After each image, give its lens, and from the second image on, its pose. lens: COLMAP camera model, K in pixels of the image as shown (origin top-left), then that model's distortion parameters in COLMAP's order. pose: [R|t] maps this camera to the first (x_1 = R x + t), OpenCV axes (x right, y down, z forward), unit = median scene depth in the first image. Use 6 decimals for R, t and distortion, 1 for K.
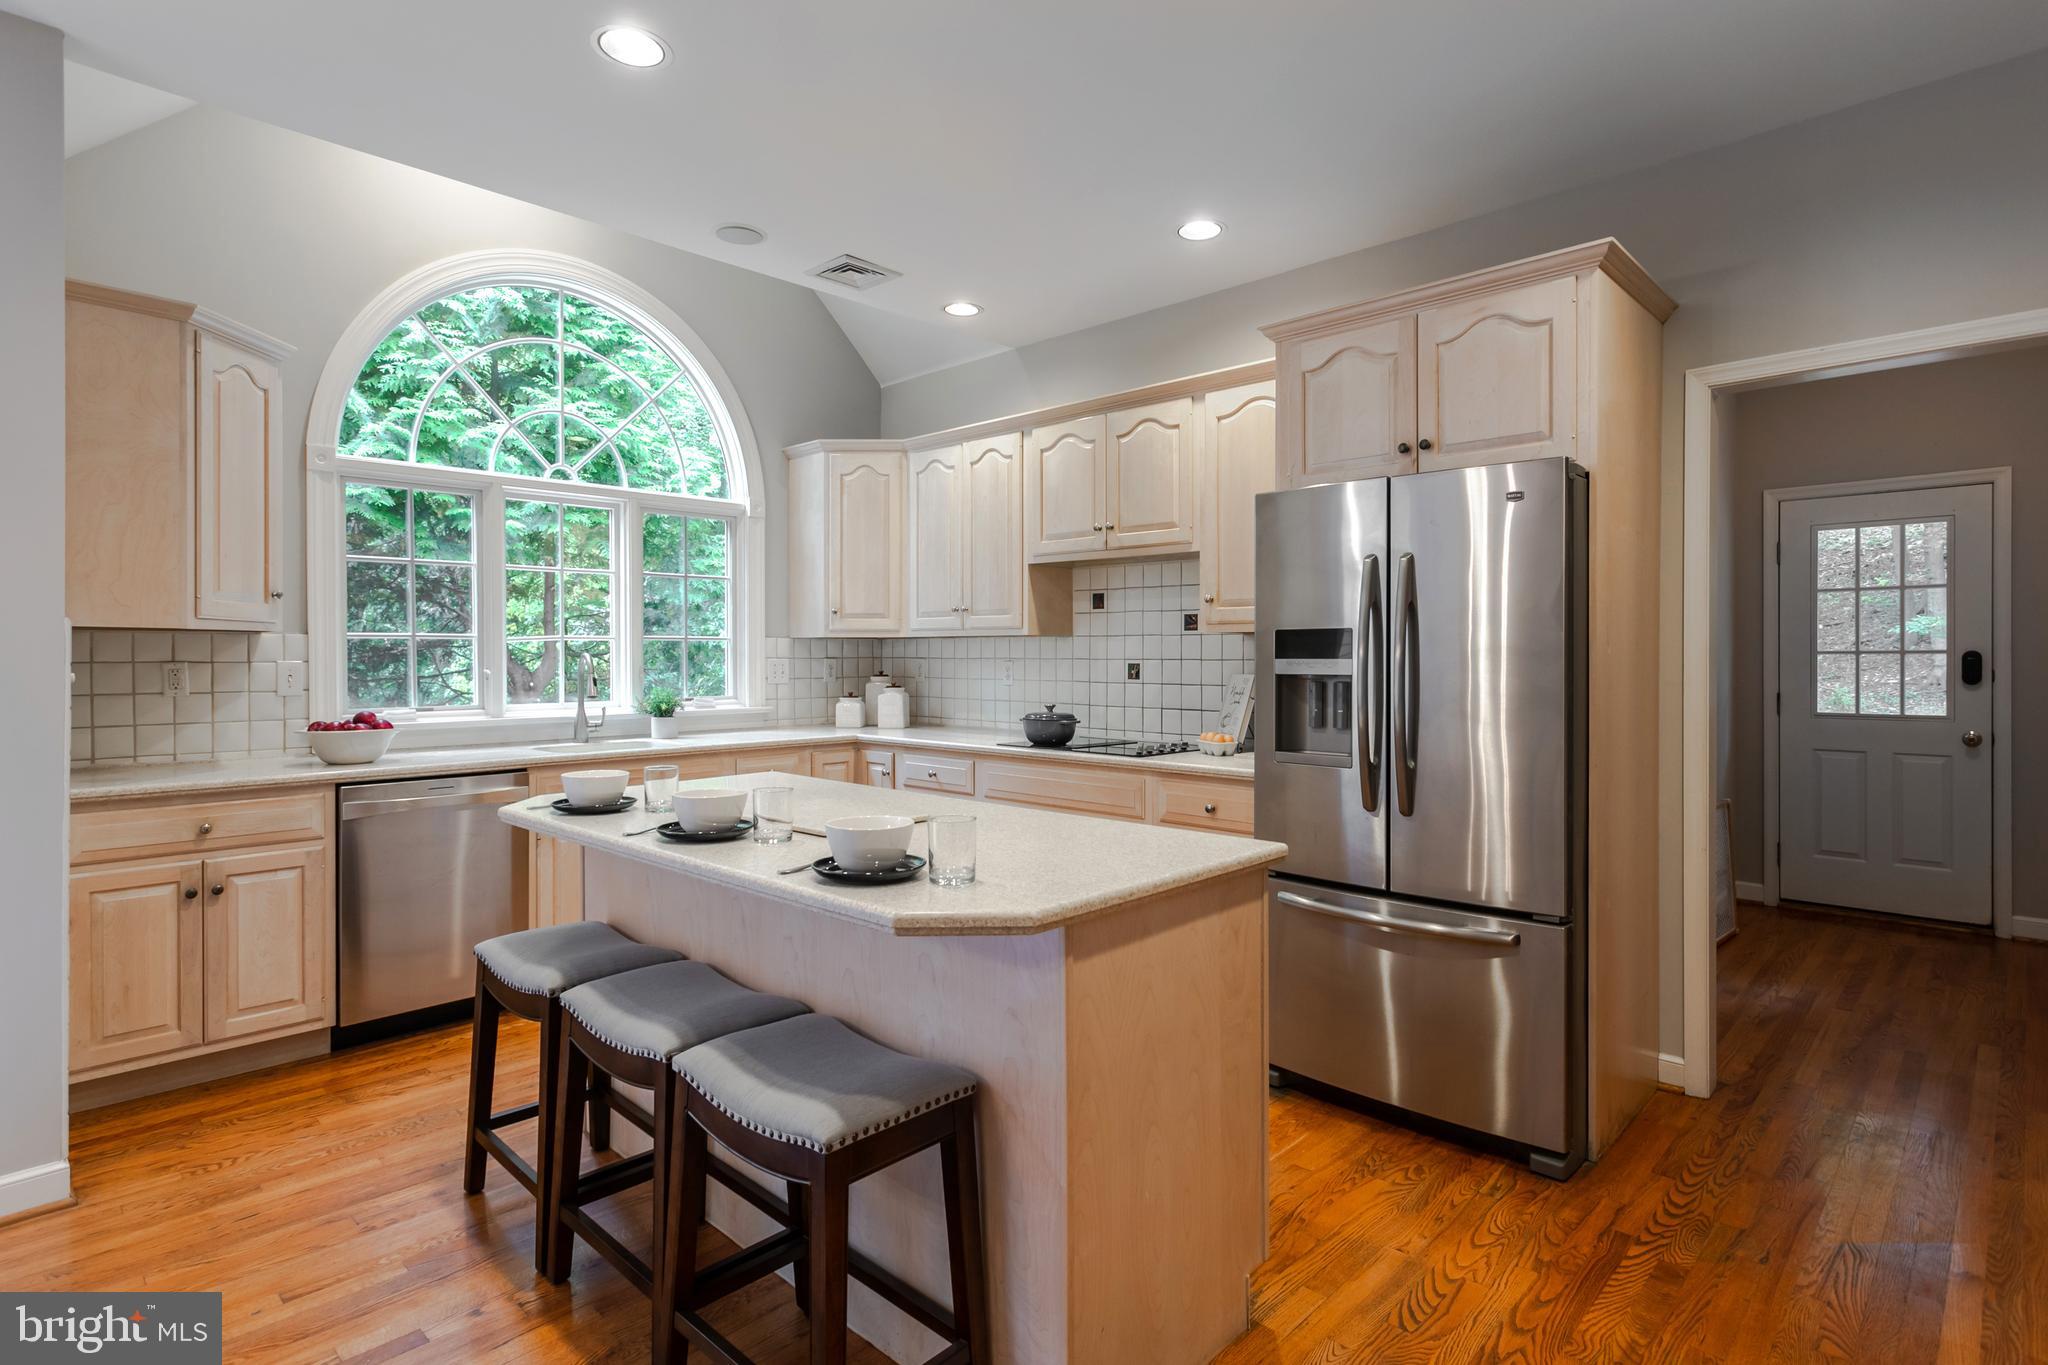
lens RADIAL K [[1049.0, 0, 1020.8], [0, 1049.0, 662.0], [0, 0, 1]] dist [0.003109, 0.000672]
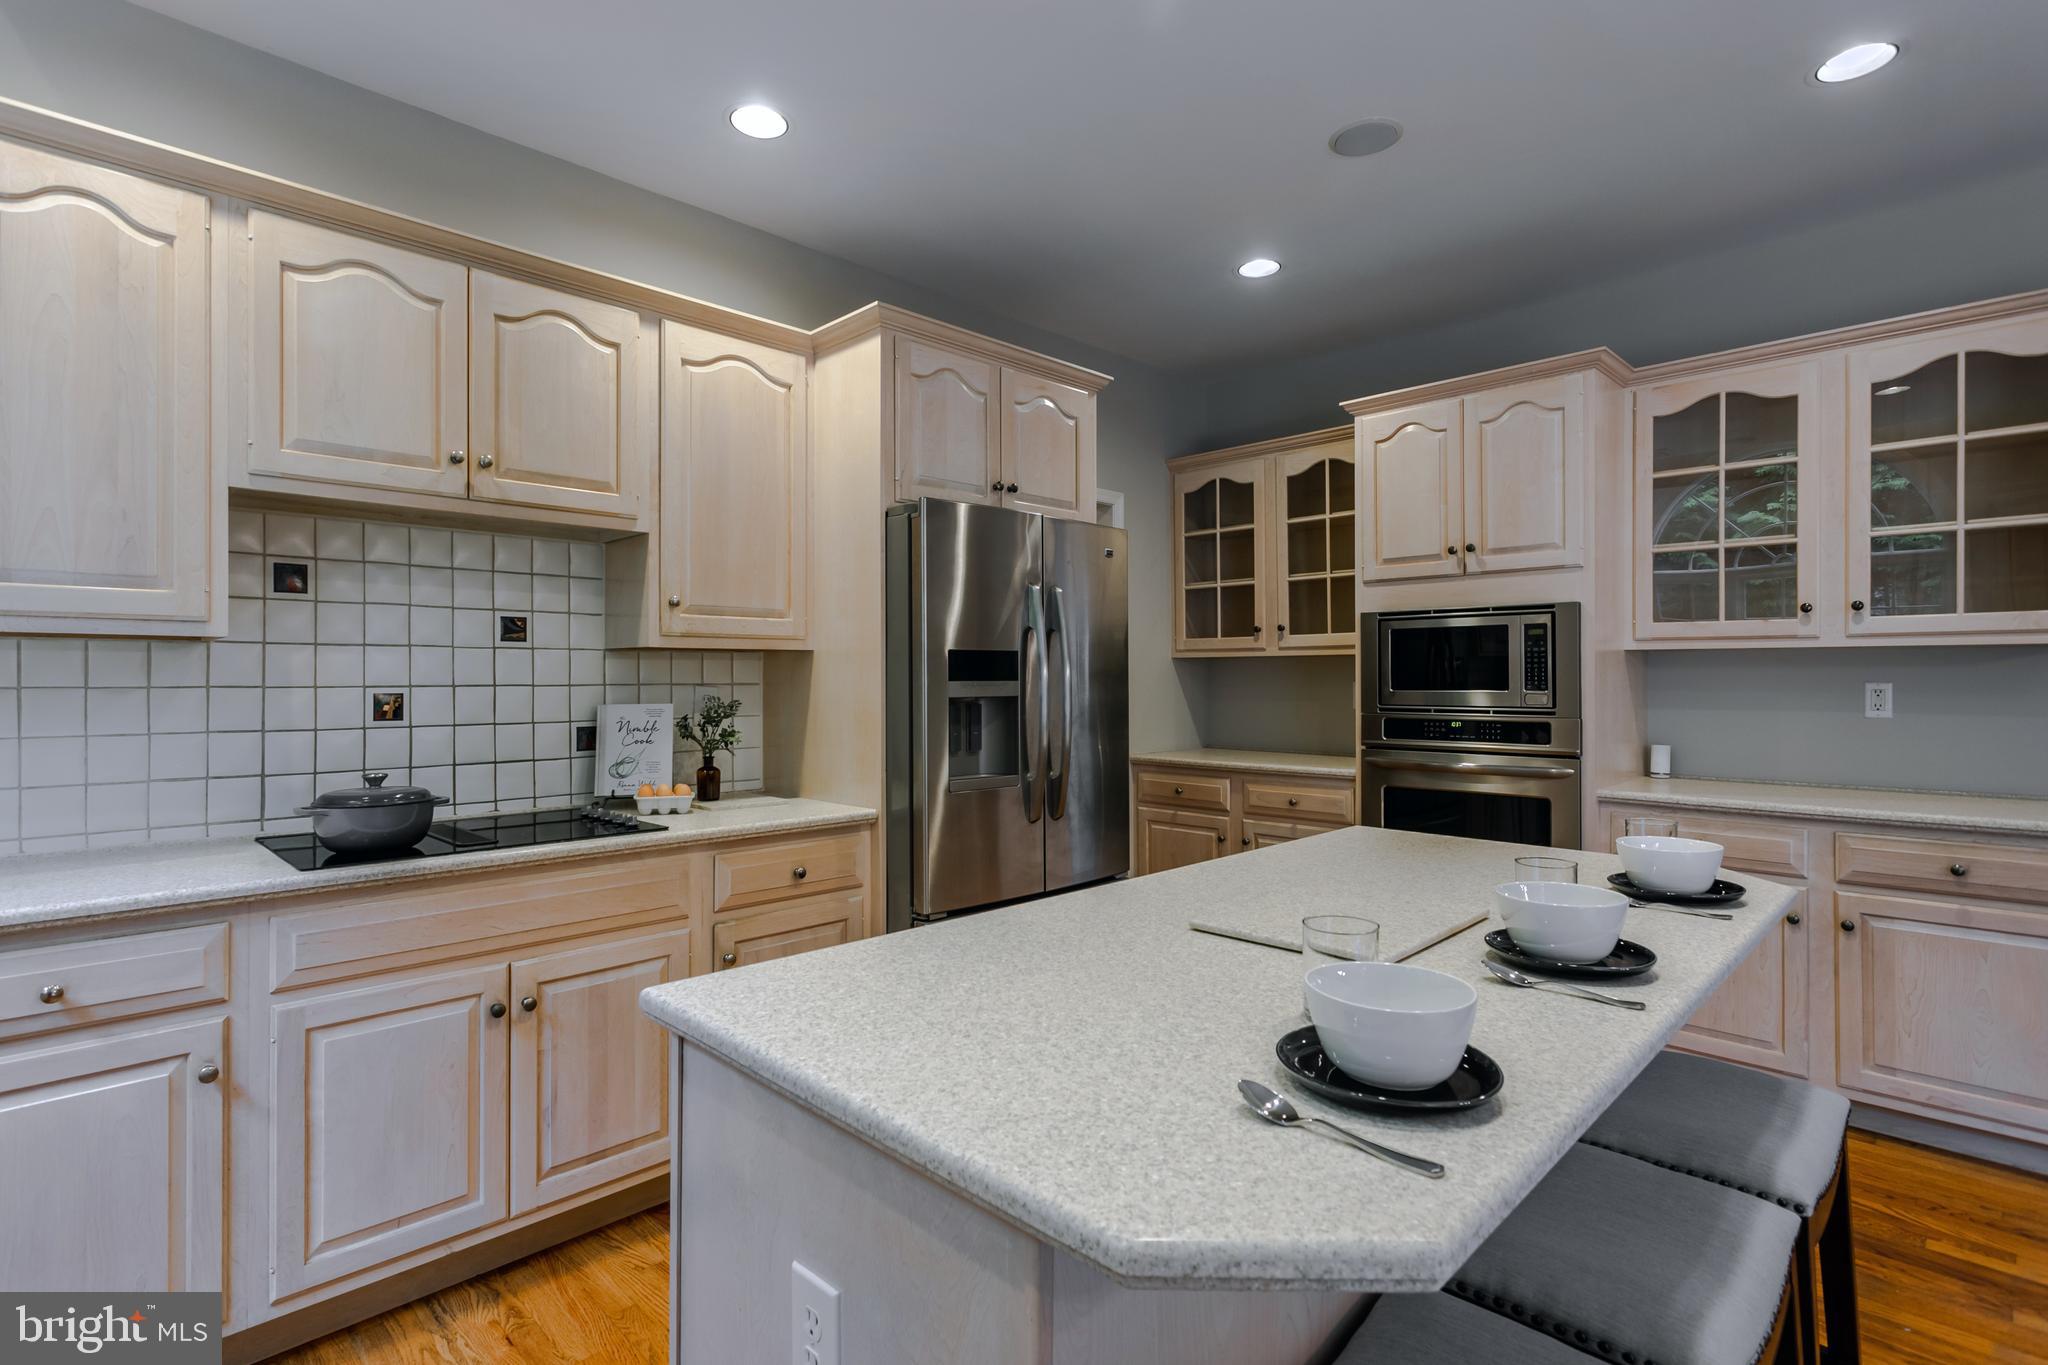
lens RADIAL K [[982.3, 0, 1032.0], [0, 982.3, 681.9], [0, 0, 1]] dist [-0.000130, 0.001064]
pose [[0.011465, -0.004454, 0.999924, -0.444909], [0.009945, 0.999941, 0.004340, -0.004098], [-0.999885, 0.009895, 0.011508, 0.654852]]
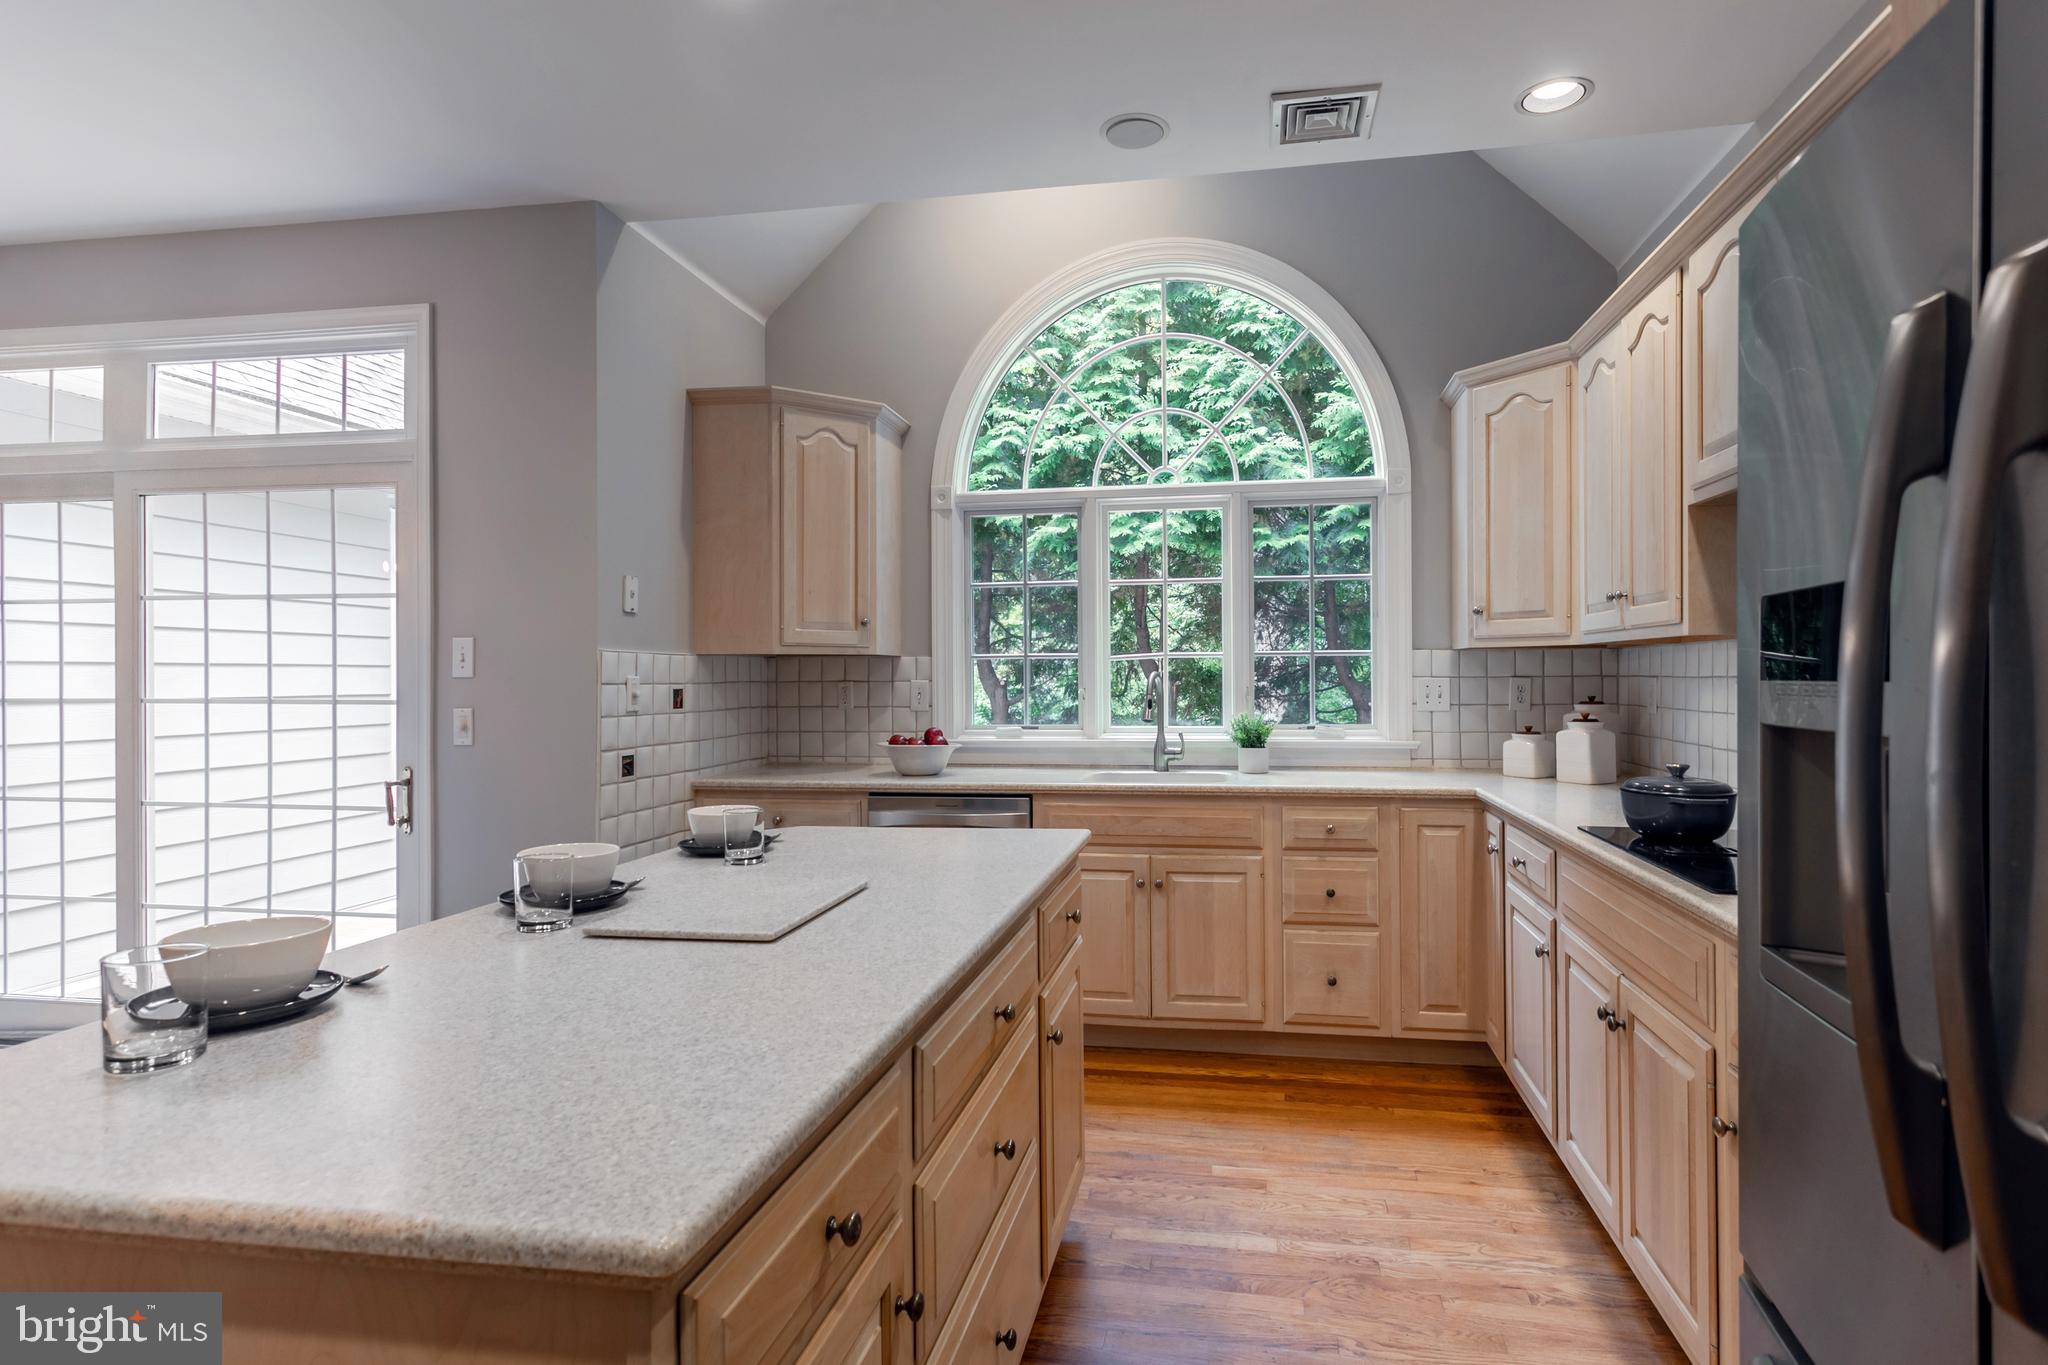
lens RADIAL K [[1039.8, 0, 1065.2], [0, 1039.8, 684.2], [0, 0, 1]] dist [0.003978, 0.000040]
pose [[0.558386, 0.005103, -0.829566, 0.284569], [-0.000868, 0.999984, 0.005567, -0.002854], [0.829581, -0.002388, 0.558381, 0.439051]]
